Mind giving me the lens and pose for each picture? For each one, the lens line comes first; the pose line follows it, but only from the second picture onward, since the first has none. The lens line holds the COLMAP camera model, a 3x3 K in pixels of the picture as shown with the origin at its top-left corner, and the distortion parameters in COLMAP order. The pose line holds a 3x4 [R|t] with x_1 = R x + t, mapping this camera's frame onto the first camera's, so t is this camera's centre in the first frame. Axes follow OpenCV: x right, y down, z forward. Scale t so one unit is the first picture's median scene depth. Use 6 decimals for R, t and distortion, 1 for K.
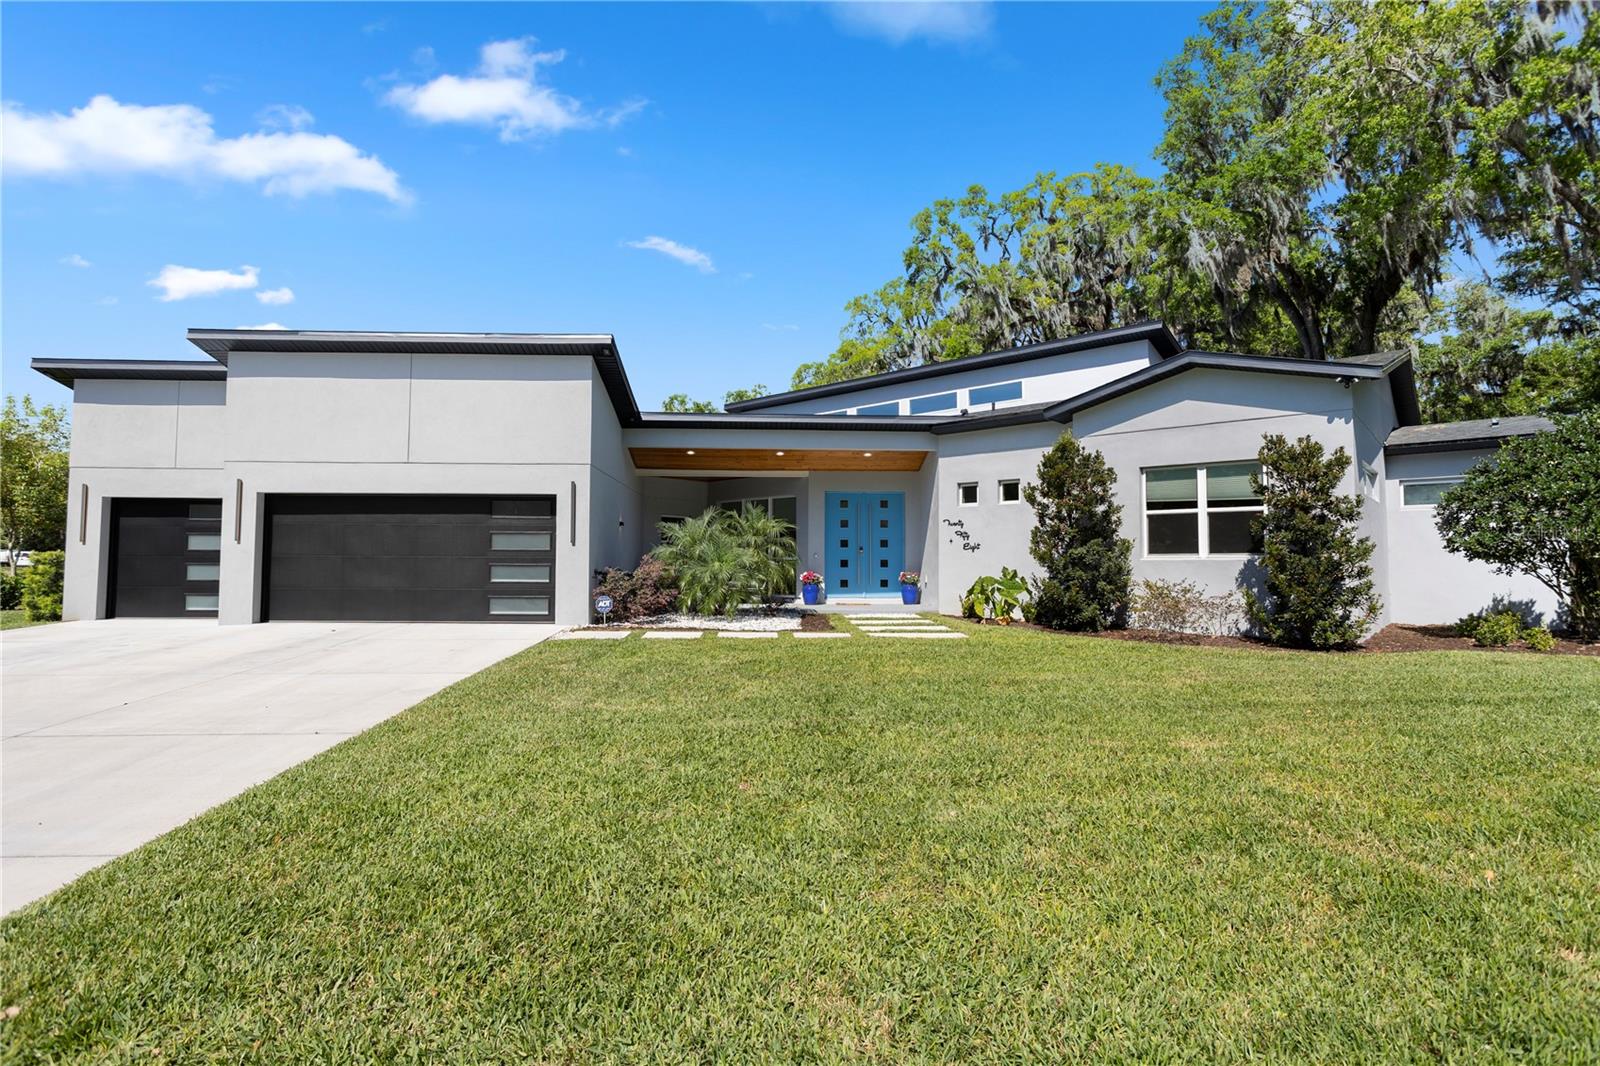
lens RADIAL K [[769.5, 0, 805.1], [0, 769.5, 518.4], [0, 0, 1]] dist [-0.046110, 0.023215]
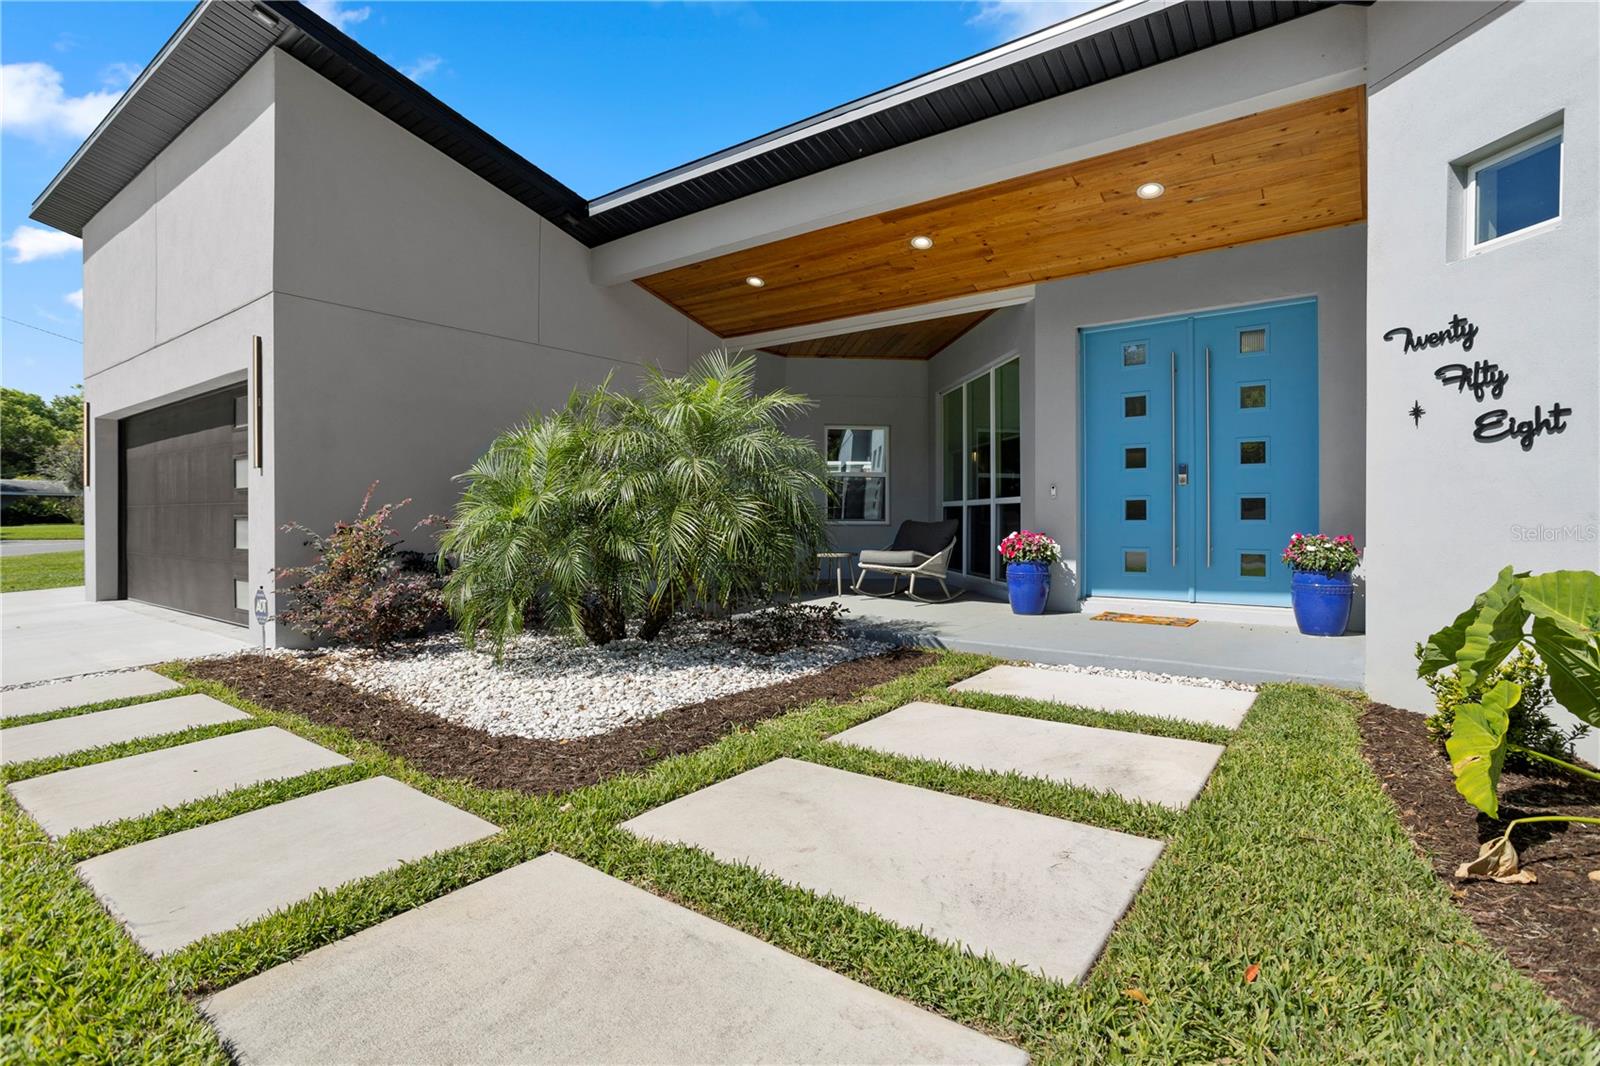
lens RADIAL K [[769.5, 0, 805.1], [0, 769.5, 518.4], [0, 0, 1]] dist [-0.046110, 0.023215]
pose [[0.767317, -0.002019, -0.641264, 0.233321], [0.040353, 0.998165, 0.045143, 0.053530], [0.639997, -0.060516, 0.765991, 0.828899]]
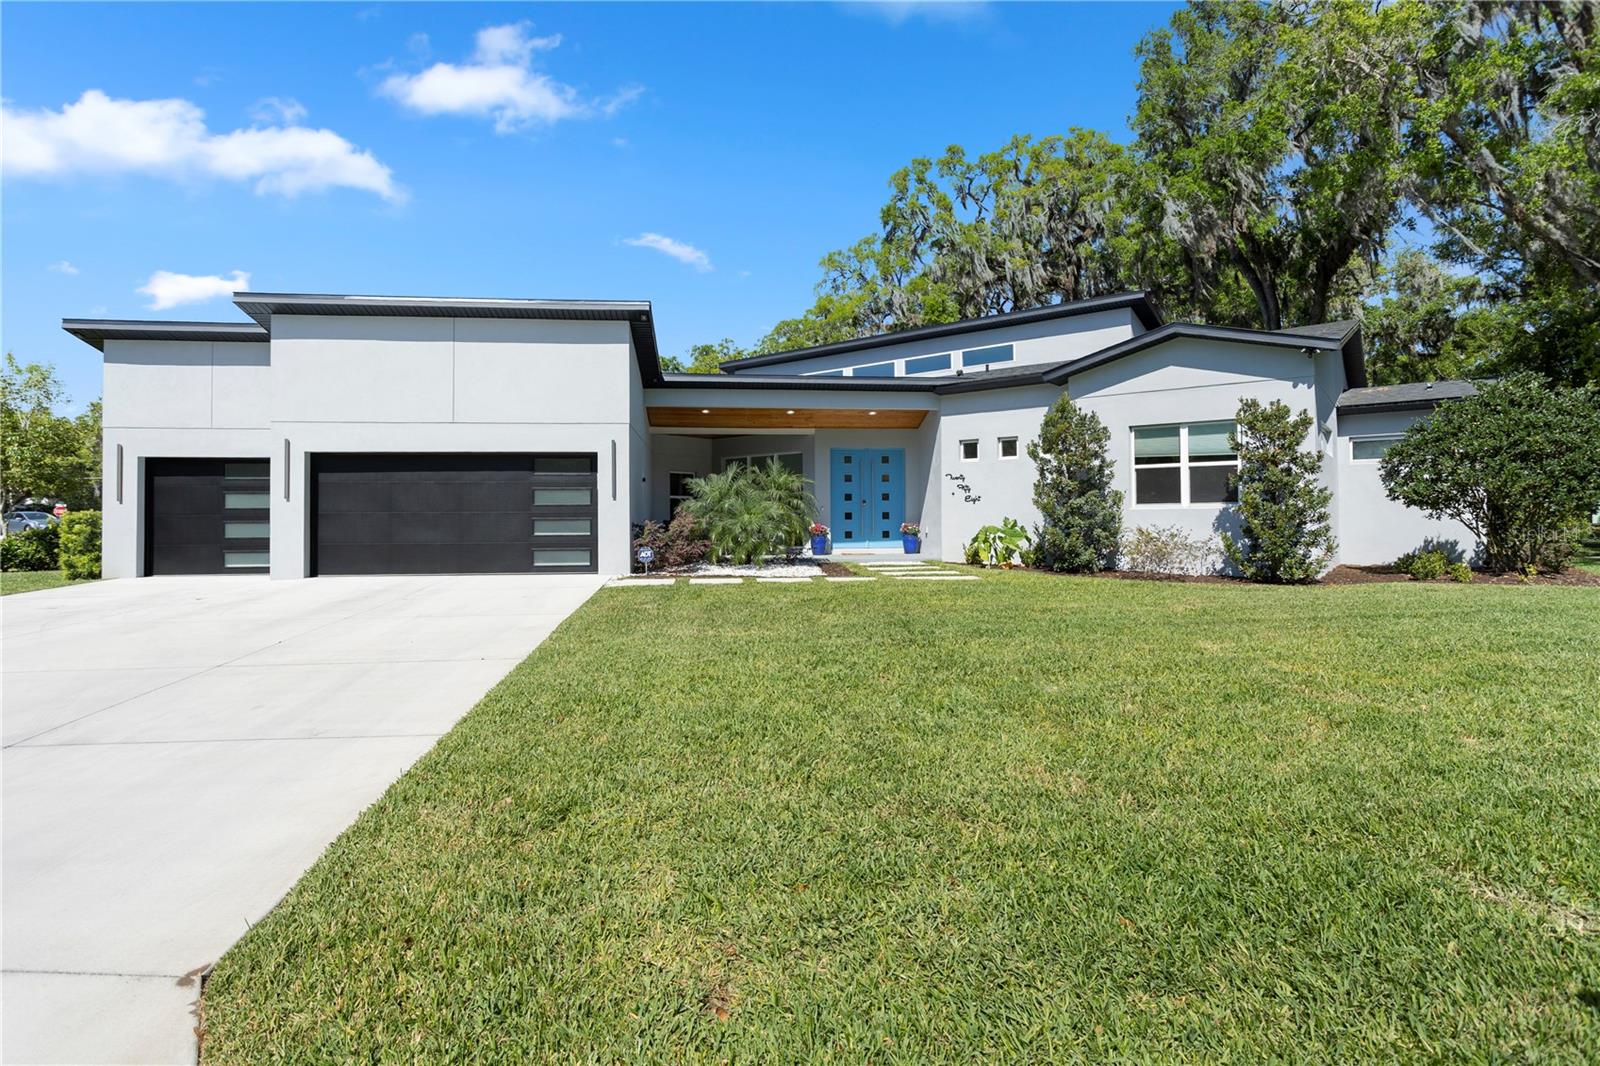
lens RADIAL K [[784.7, 0, 818.9], [0, 784.7, 501.2], [0, 0, 1]] dist [-0.049844, 0.025697]
pose [[0.997280, -0.008134, 0.073255, -0.094584], [0.005585, 0.999374, 0.034932, 0.000252], [-0.073493, -0.034428, 0.996701, -0.099586]]
